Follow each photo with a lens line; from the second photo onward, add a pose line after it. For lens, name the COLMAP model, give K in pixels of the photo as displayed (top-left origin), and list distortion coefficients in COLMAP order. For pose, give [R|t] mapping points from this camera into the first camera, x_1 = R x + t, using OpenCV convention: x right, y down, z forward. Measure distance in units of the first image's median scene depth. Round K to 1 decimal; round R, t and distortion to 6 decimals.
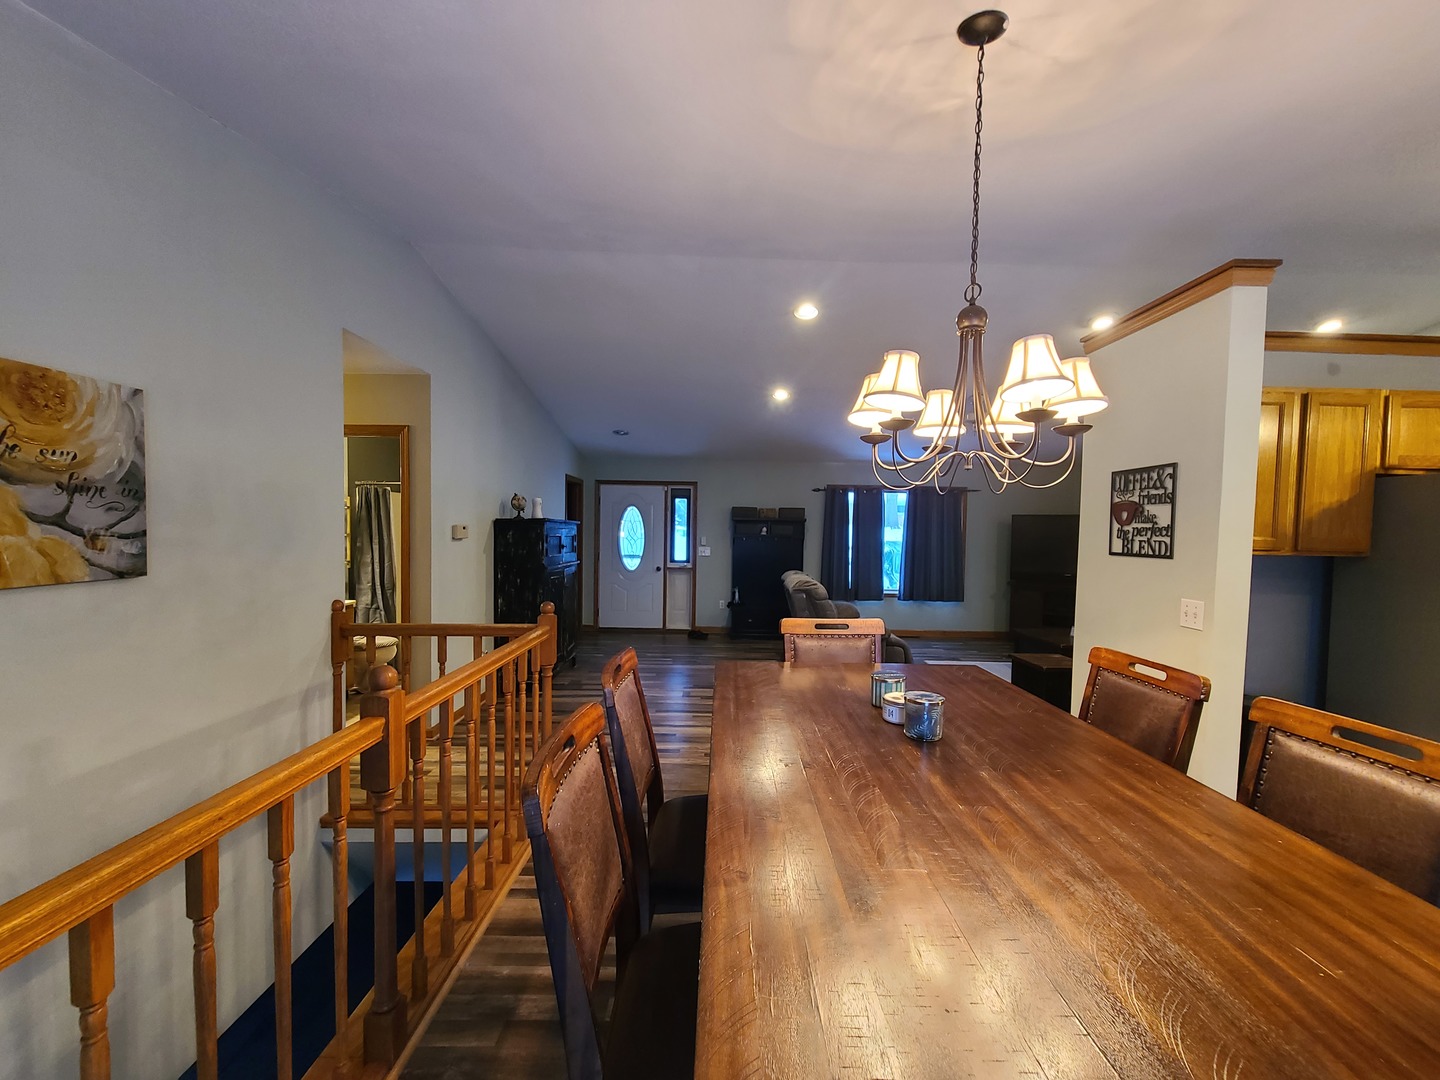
lens RADIAL K [[586.1, 0, 727.6], [0, 586.1, 553.8], [0, 0, 1]] dist [0.004069, -0.002796]
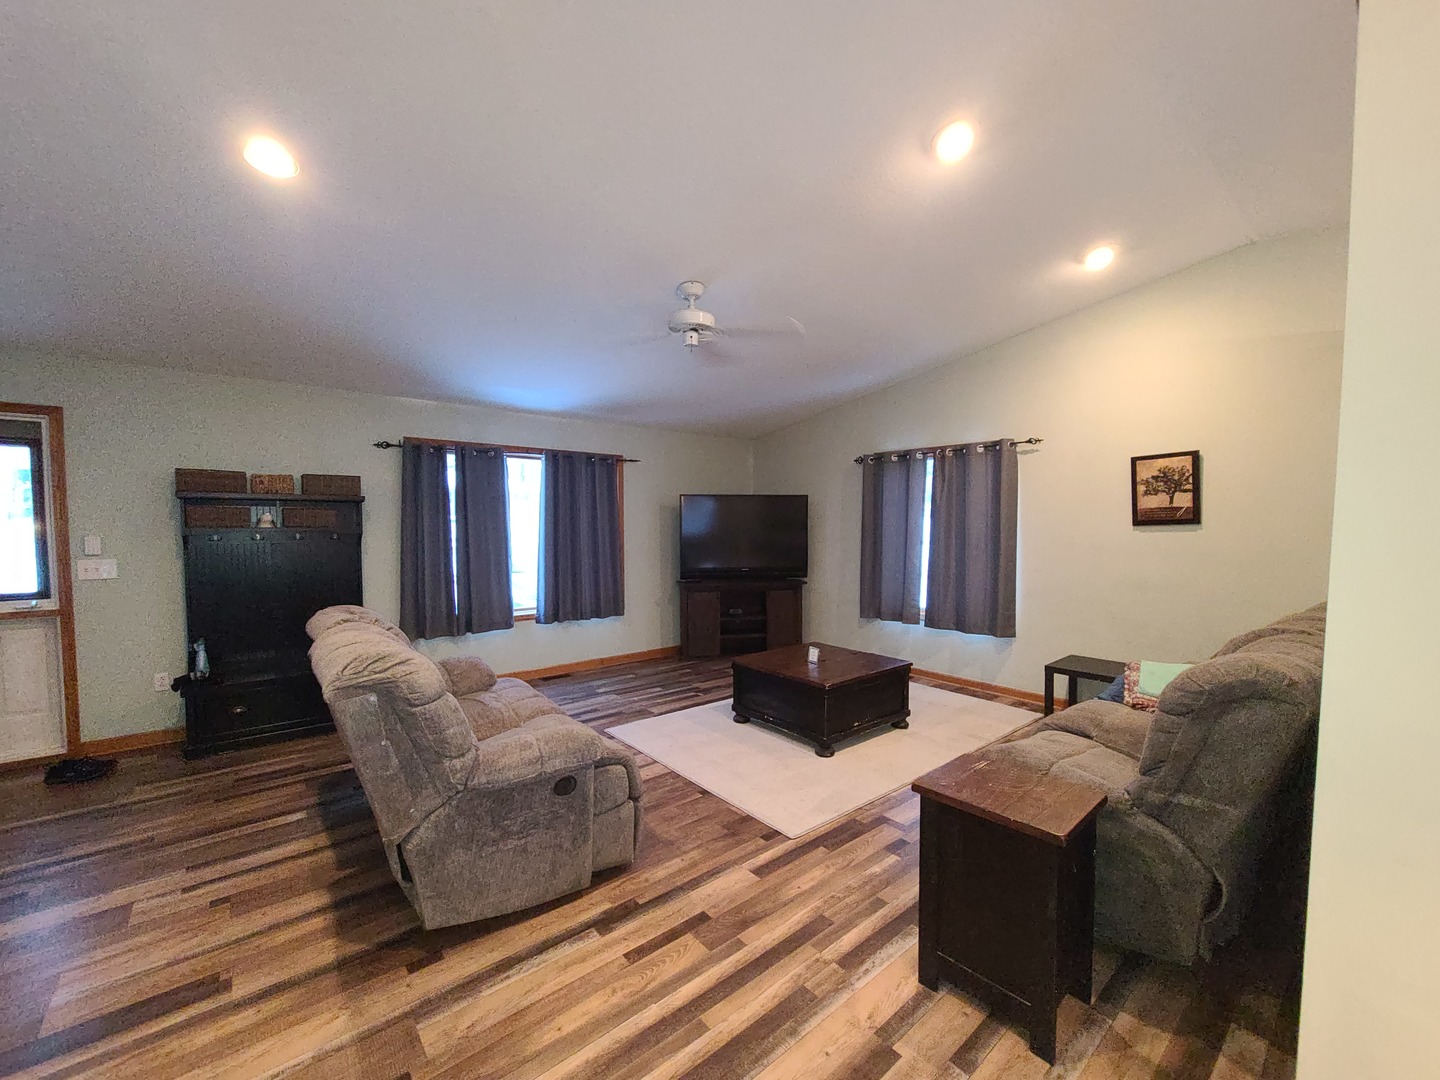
lens RADIAL K [[586.1, 0, 727.8], [0, 586.1, 549.9], [0, 0, 1]] dist [0.004069, -0.002796]
pose [[0.772941, -0.046278, 0.632788, 0.048367], [0.038664, 0.998918, 0.025828, -0.011732], [-0.633299, 0.004503, 0.773894, 0.371000]]
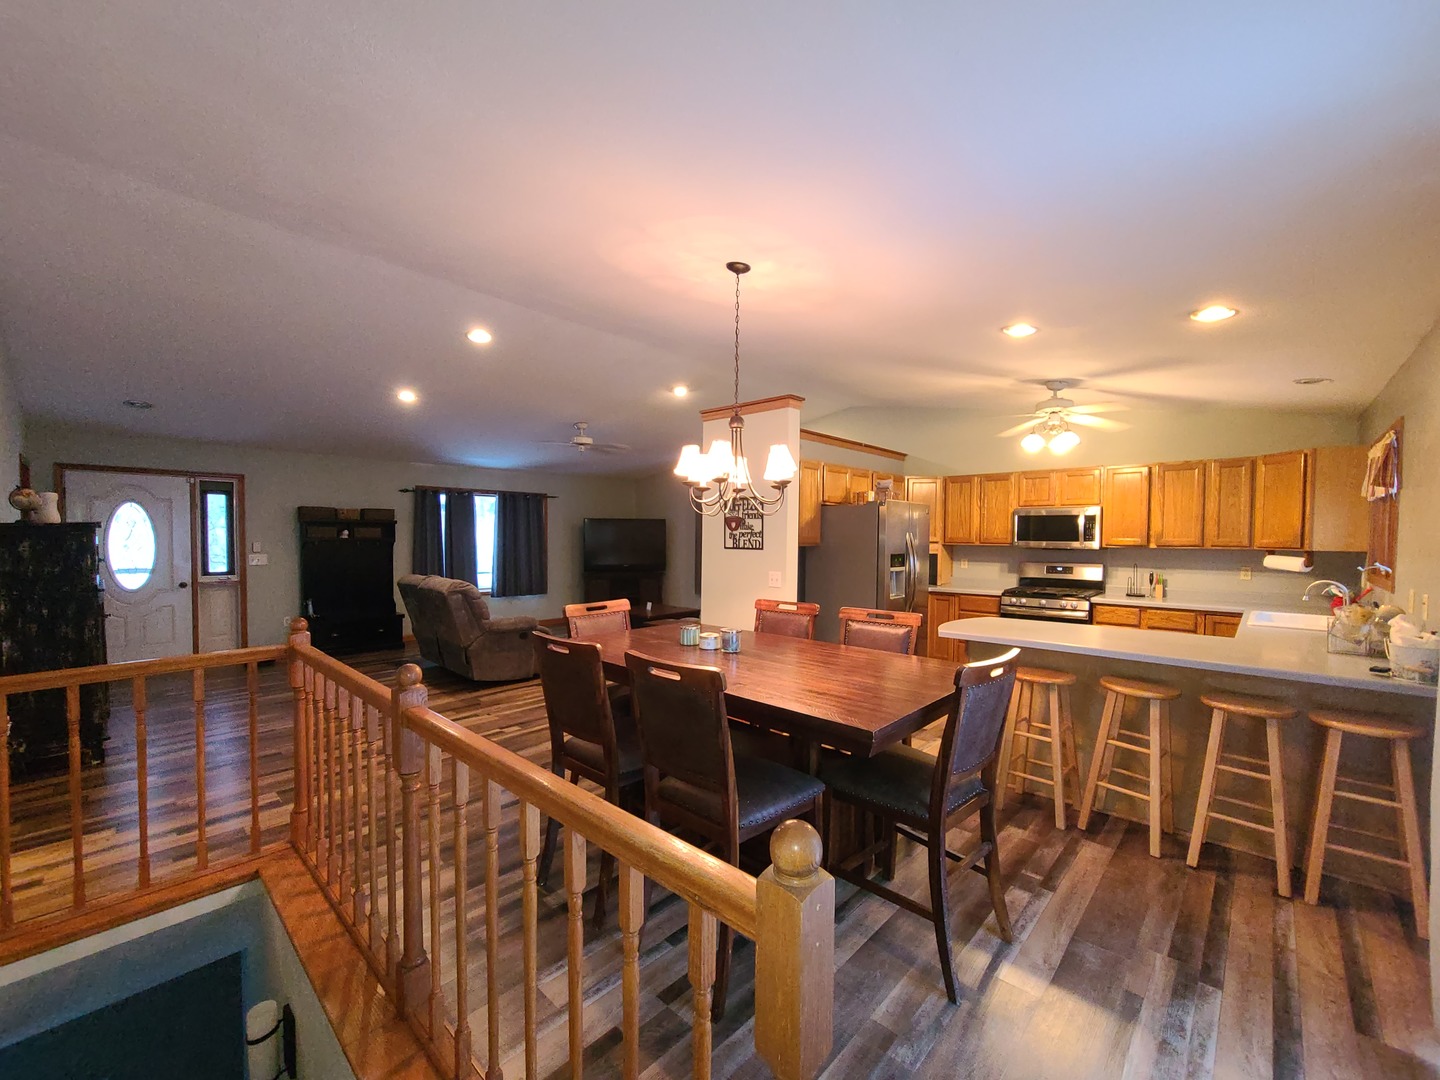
lens RADIAL K [[586.1, 0, 731.7], [0, 586.1, 551.8], [0, 0, 1]] dist [0.004069, -0.002796]
pose [[0.686084, -0.033829, 0.726735, -0.185147], [0.034058, 0.999317, 0.014365, -0.004445], [-0.726724, 0.014896, 0.686768, -0.048206]]
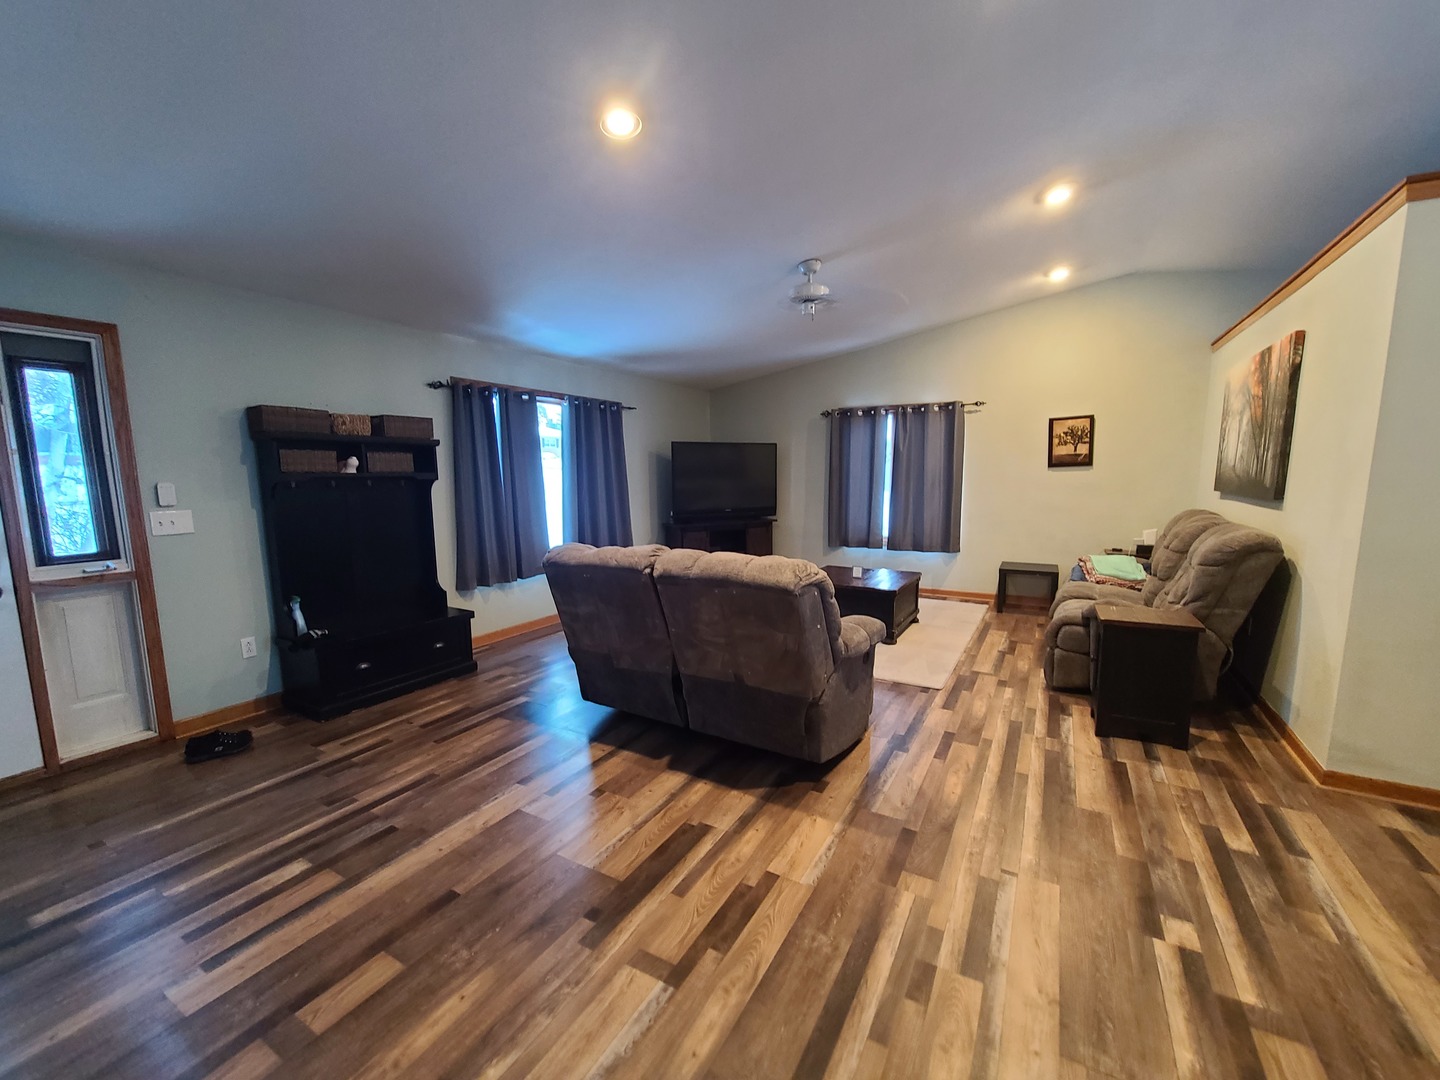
lens RADIAL K [[586.1, 0, 731.5], [0, 586.1, 548.7], [0, 0, 1]] dist [0.004069, -0.002796]
pose [[0.501855, -0.132806, 0.854695, -0.185884], [0.050680, 0.990959, 0.124222, -0.016054], [-0.863466, -0.019026, 0.504048, 0.514352]]
